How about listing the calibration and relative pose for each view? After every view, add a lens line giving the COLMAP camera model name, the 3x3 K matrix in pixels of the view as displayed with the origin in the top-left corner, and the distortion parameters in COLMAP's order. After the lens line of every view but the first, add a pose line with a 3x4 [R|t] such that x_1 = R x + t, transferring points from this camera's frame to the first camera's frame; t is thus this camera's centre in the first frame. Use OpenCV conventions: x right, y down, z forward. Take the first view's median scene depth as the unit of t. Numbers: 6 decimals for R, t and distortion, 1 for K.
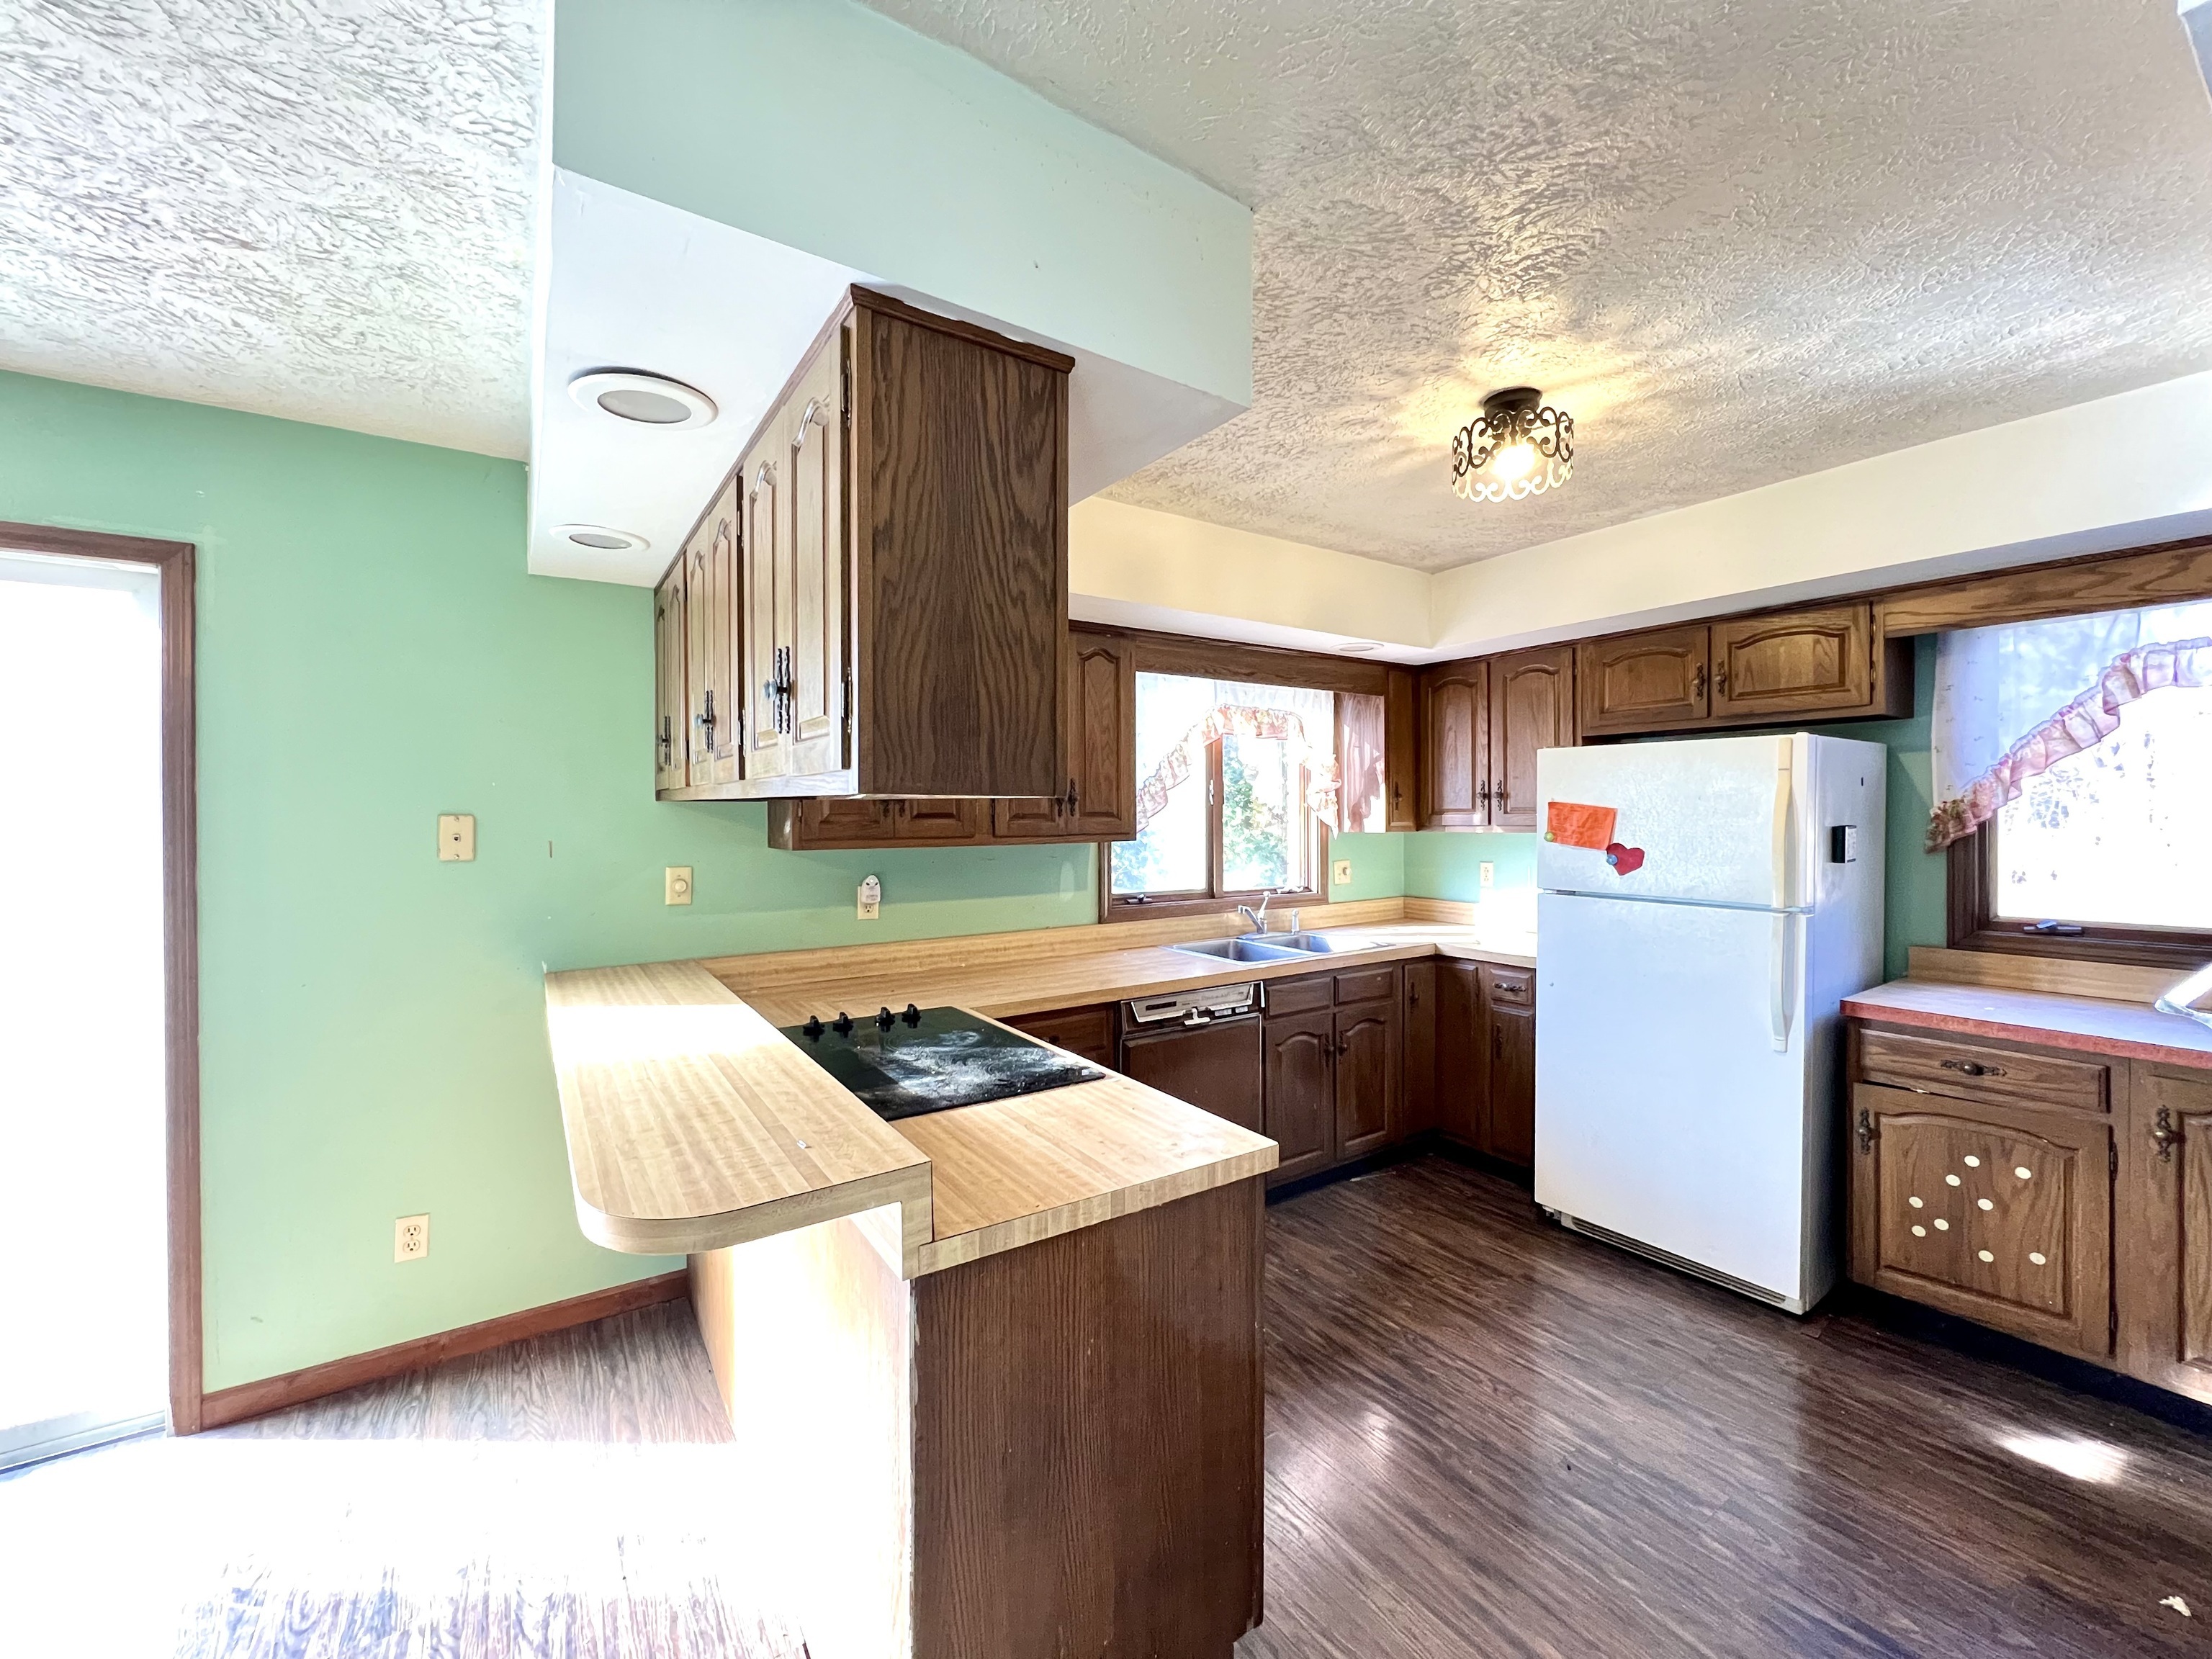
lens RADIAL K [[887.8, 0, 1103.8], [0, 887.8, 825.9], [0, 0, 1]] dist [-0.000860, -0.000139]
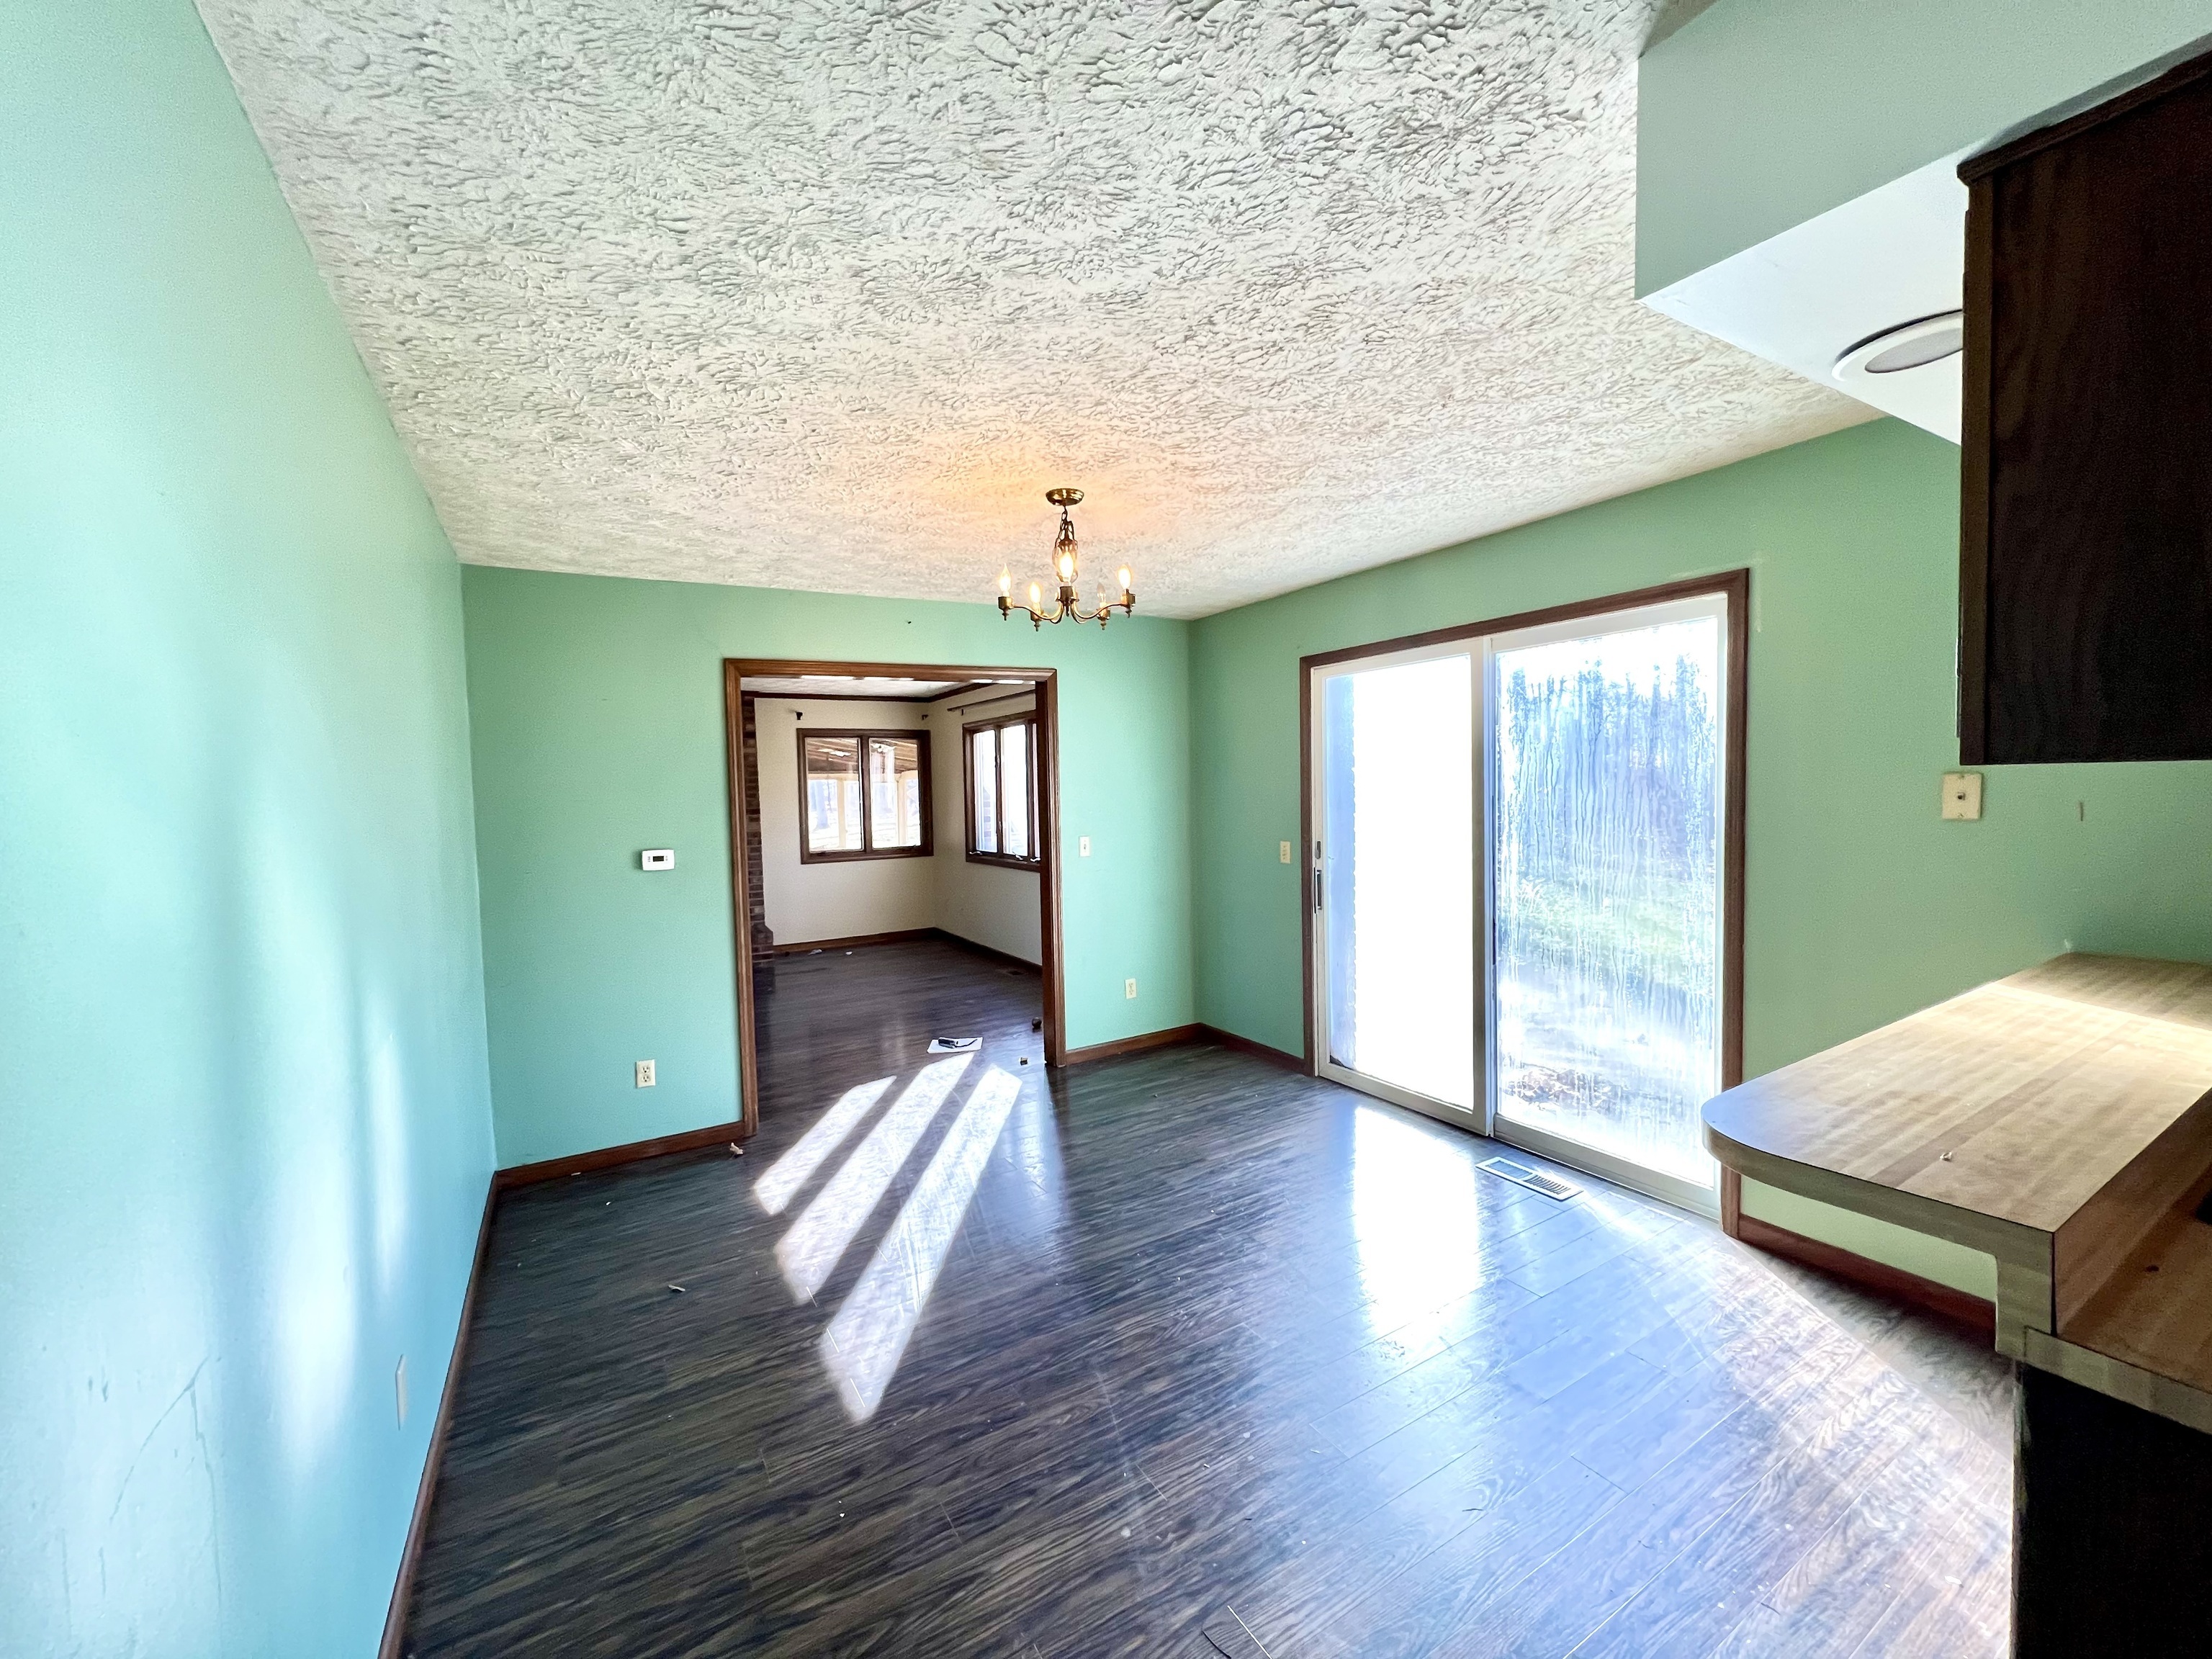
lens RADIAL K [[887.8, 0, 1099.3], [0, 887.8, 823.9], [0, 0, 1]] dist [-0.000860, -0.000139]
pose [[-0.048644, 0.047716, -0.997676, 0.316094], [0.012198, 0.998812, 0.047176, -0.015391], [0.998742, -0.009875, -0.049169, 0.104993]]
